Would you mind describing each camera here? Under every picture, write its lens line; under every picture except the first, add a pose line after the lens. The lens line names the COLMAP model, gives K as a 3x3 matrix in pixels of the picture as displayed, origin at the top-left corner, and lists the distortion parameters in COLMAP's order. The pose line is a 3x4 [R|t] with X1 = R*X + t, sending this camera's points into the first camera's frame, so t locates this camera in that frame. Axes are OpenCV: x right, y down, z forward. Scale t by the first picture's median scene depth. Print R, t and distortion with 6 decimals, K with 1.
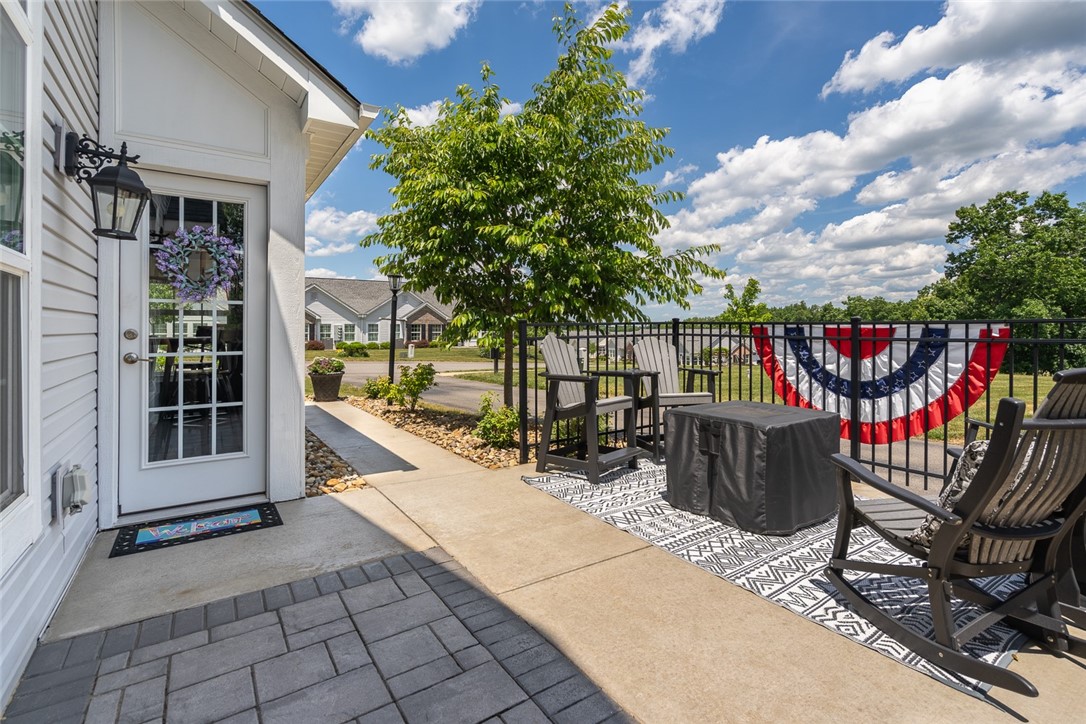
lens RADIAL K [[514.6, 0, 583.5], [0, 514.6, 333.4], [0, 0, 1]] dist [-0.002516, -0.001087]
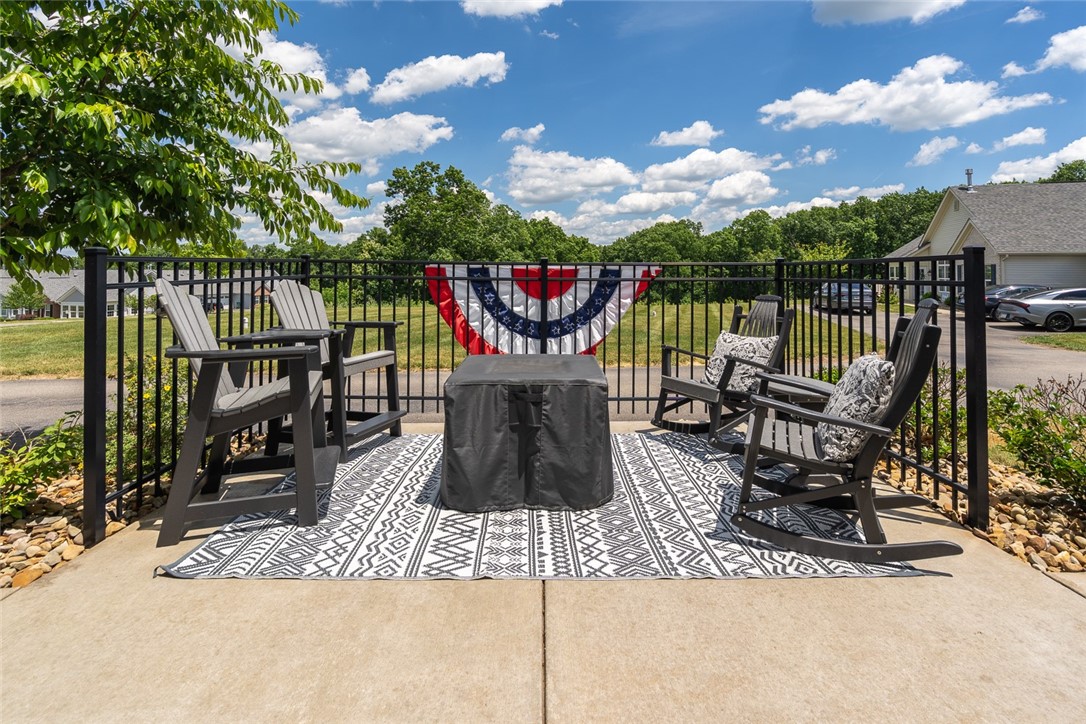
lens RADIAL K [[514.6, 0, 533.7], [0, 514.6, 269.7], [0, 0, 1]] dist [-0.002516, -0.001087]
pose [[0.586606, 0.002375, 0.809869, -0.316942], [0.005913, 0.999956, -0.007216, -0.002126], [-0.809851, 0.009022, 0.586566, 0.434460]]
